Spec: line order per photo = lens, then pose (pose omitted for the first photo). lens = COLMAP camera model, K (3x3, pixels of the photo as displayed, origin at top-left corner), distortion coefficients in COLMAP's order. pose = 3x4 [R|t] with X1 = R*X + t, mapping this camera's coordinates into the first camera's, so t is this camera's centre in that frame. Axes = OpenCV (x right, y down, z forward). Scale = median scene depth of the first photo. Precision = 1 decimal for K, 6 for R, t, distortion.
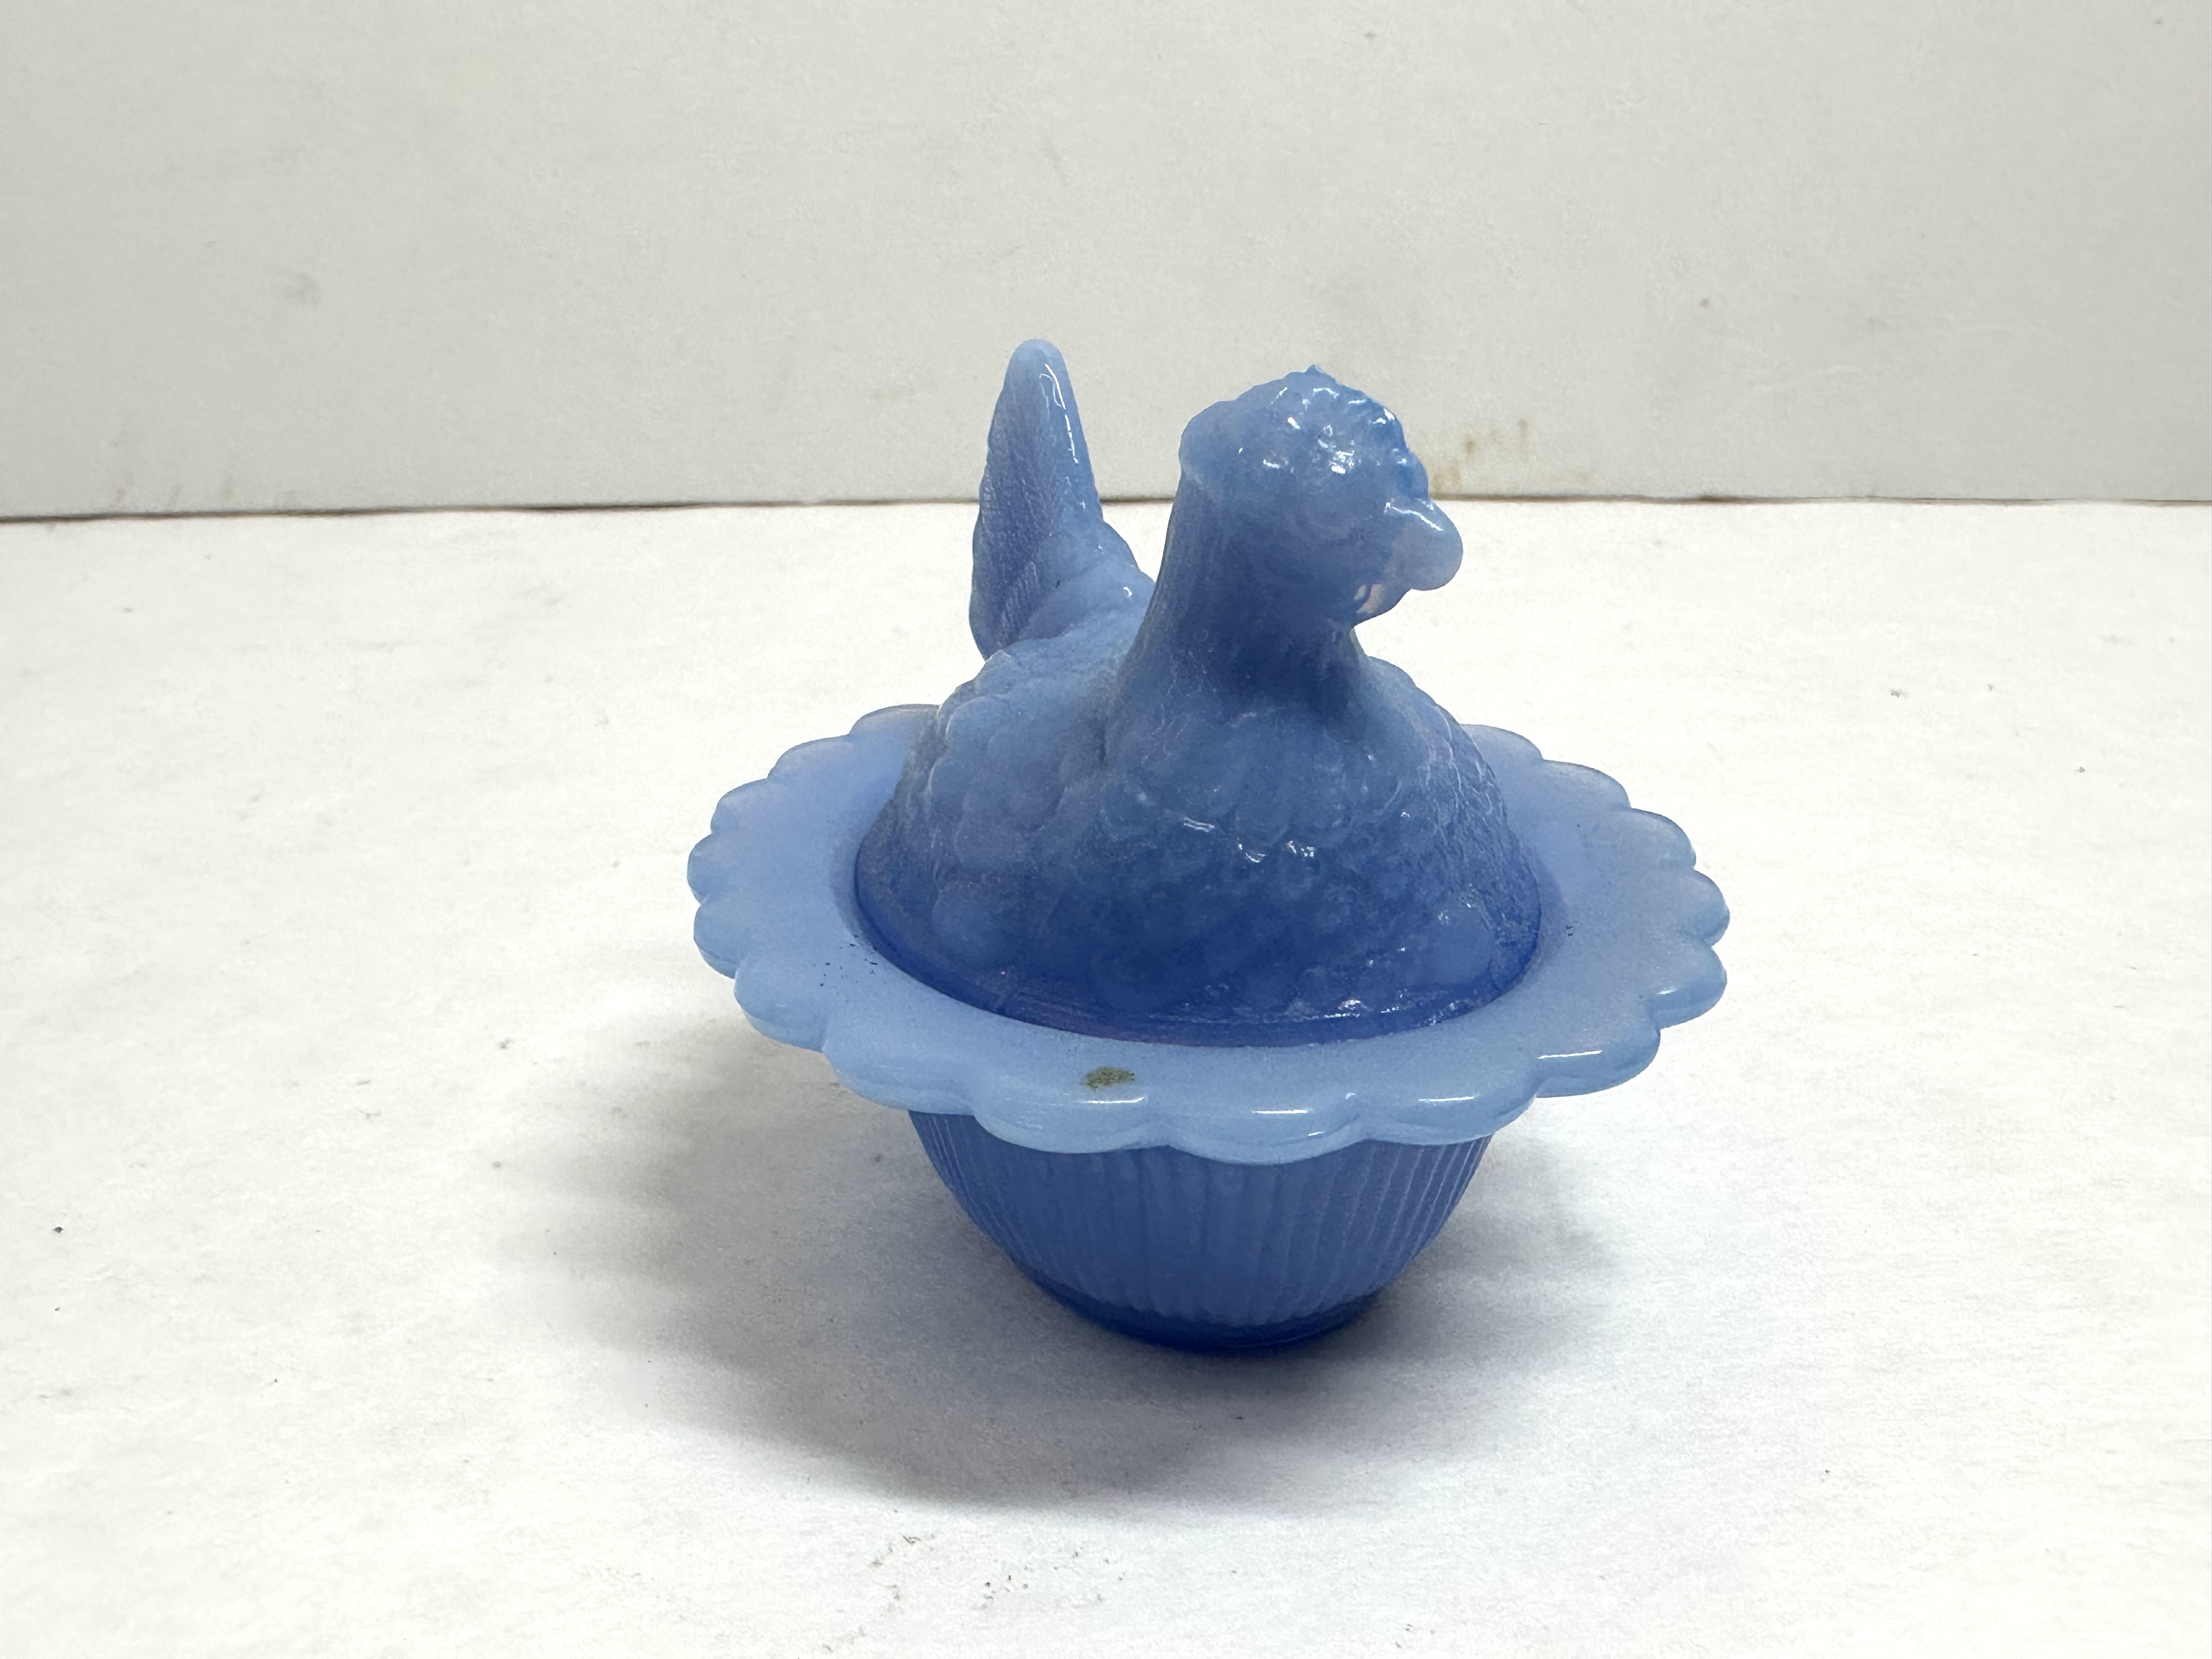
lens RADIAL K [[1908.0, 0, 1100.1], [0, 1908.0, 880.2], [0, 0, 1]] dist [-0.013727, -0.003537]
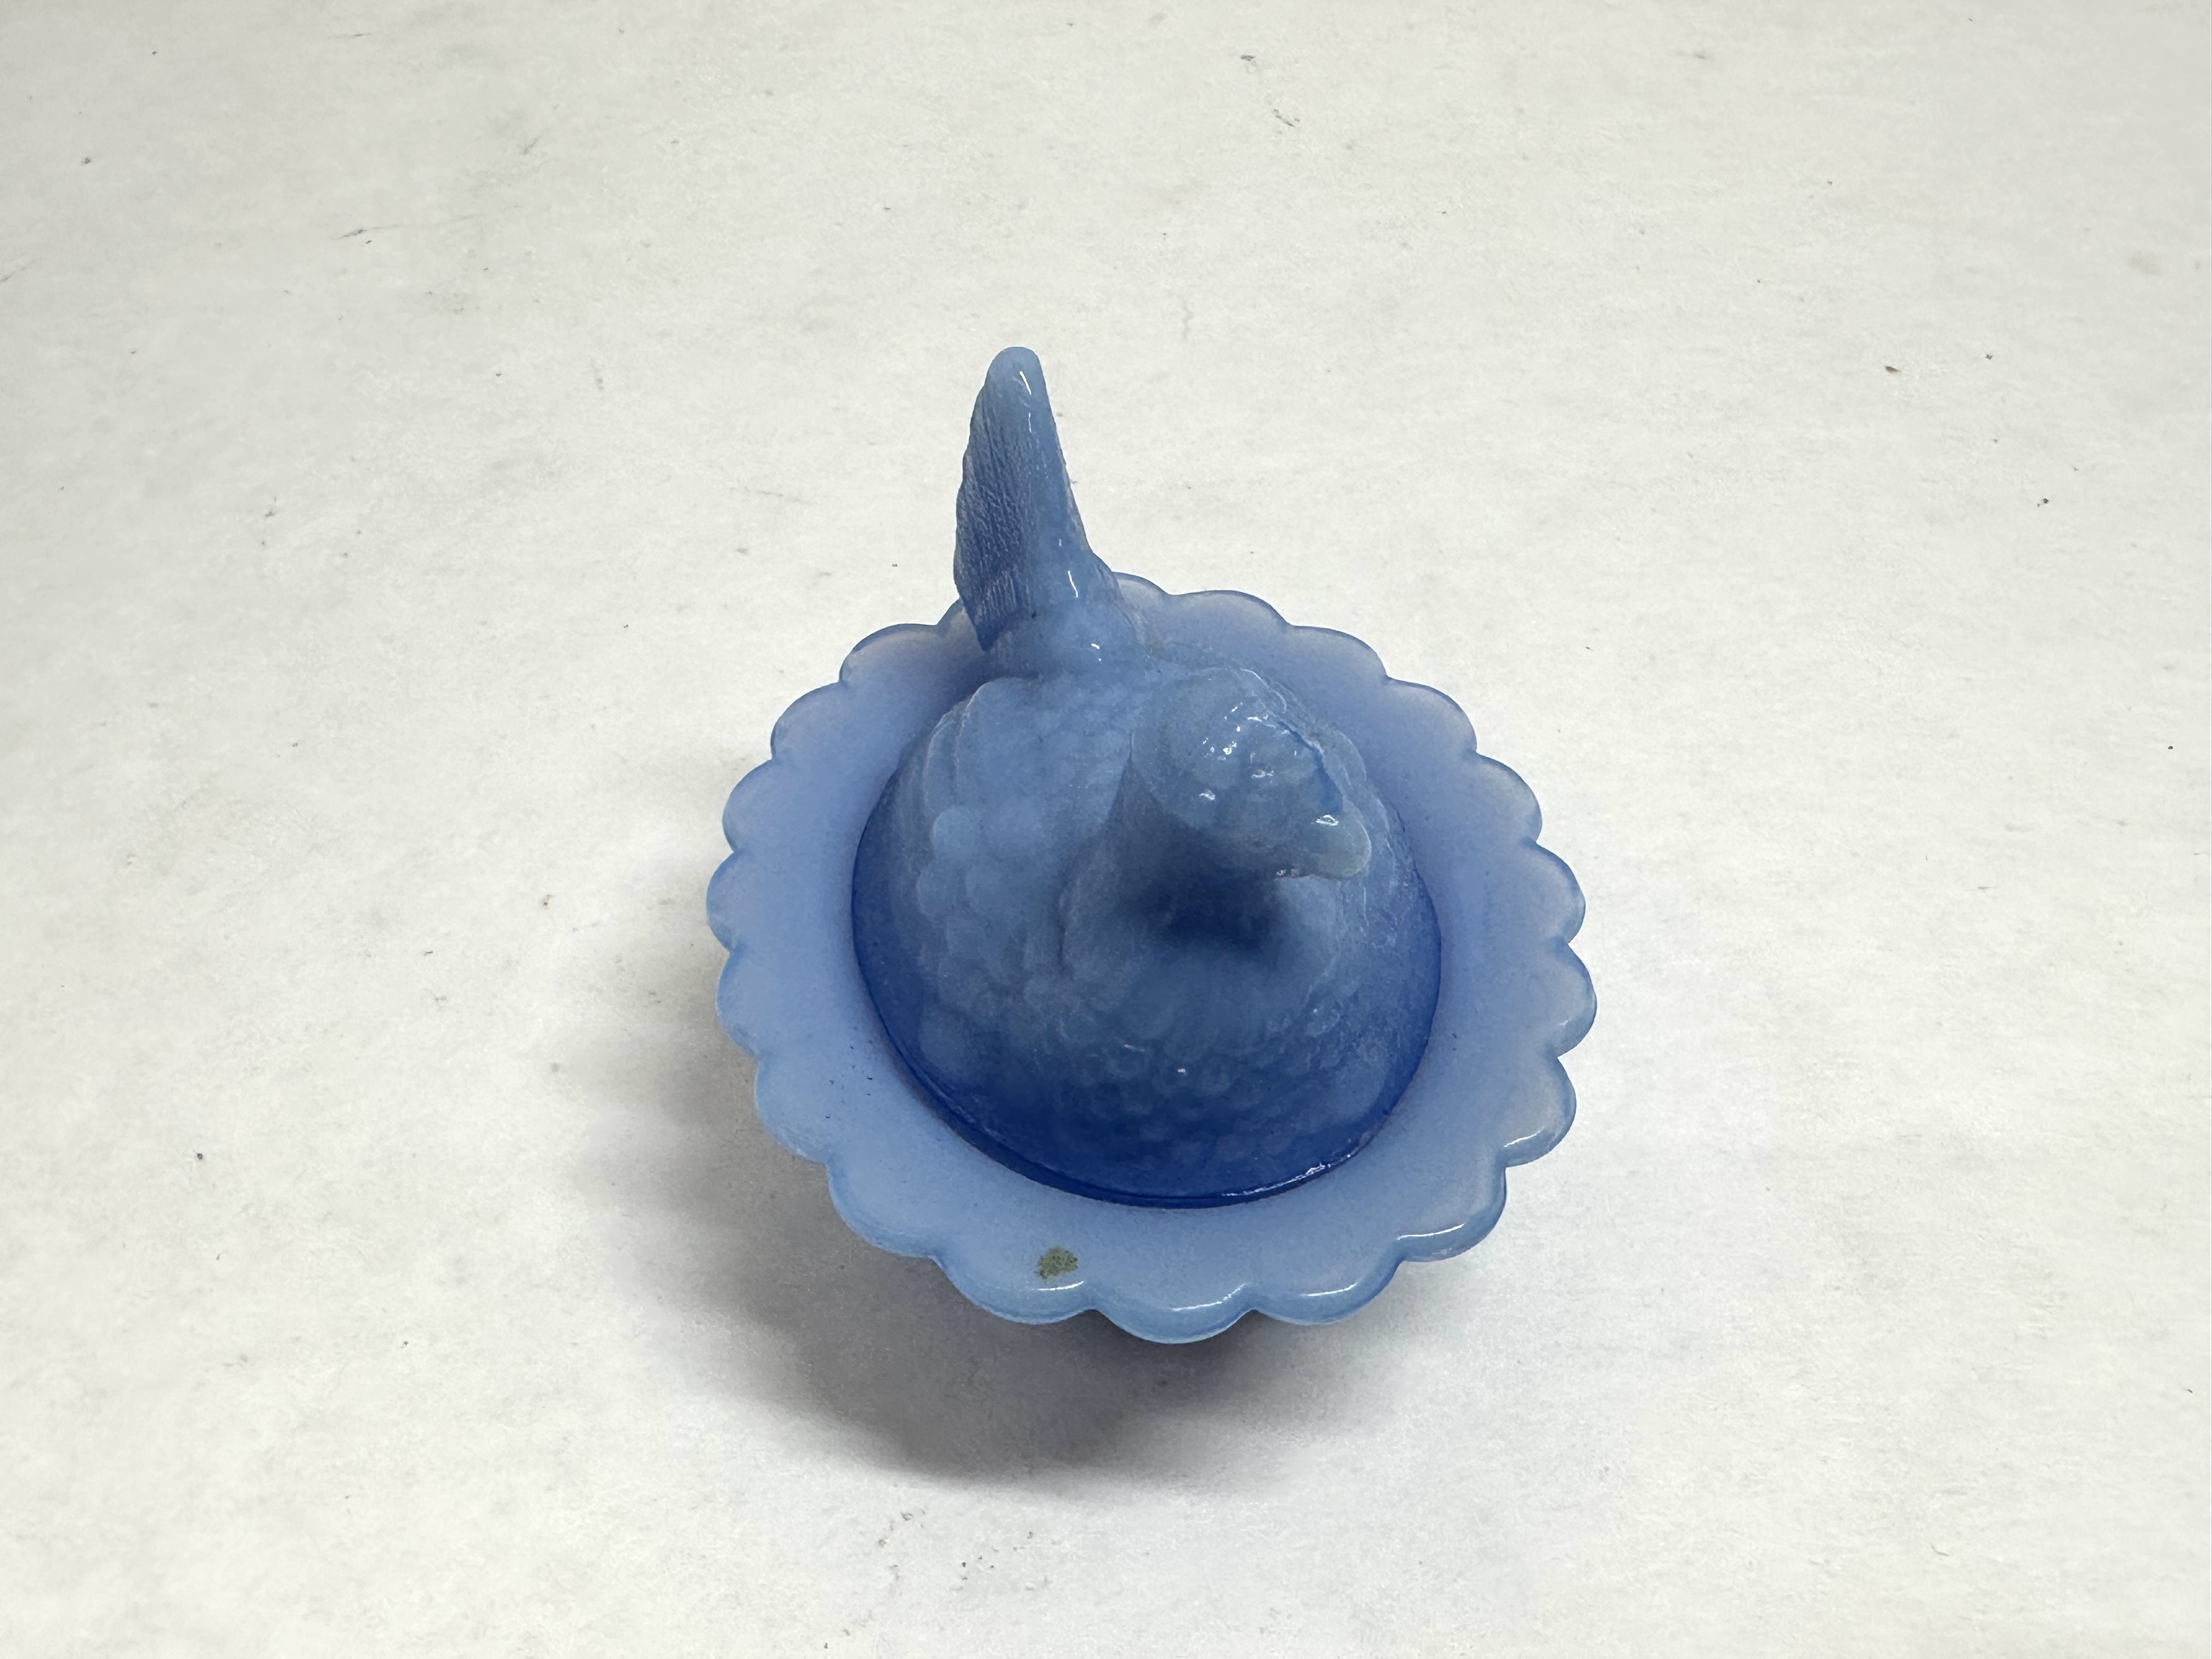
lens RADIAL K [[1908.0, 0, 1100.1], [0, 1908.0, 880.2], [0, 0, 1]] dist [-0.013727, -0.003537]
pose [[0.999749, 0.022248, 0.002576, 0.021404], [-0.021747, 0.936813, 0.349154, -0.512313], [0.005355, -0.349123, 0.937062, -0.086059]]
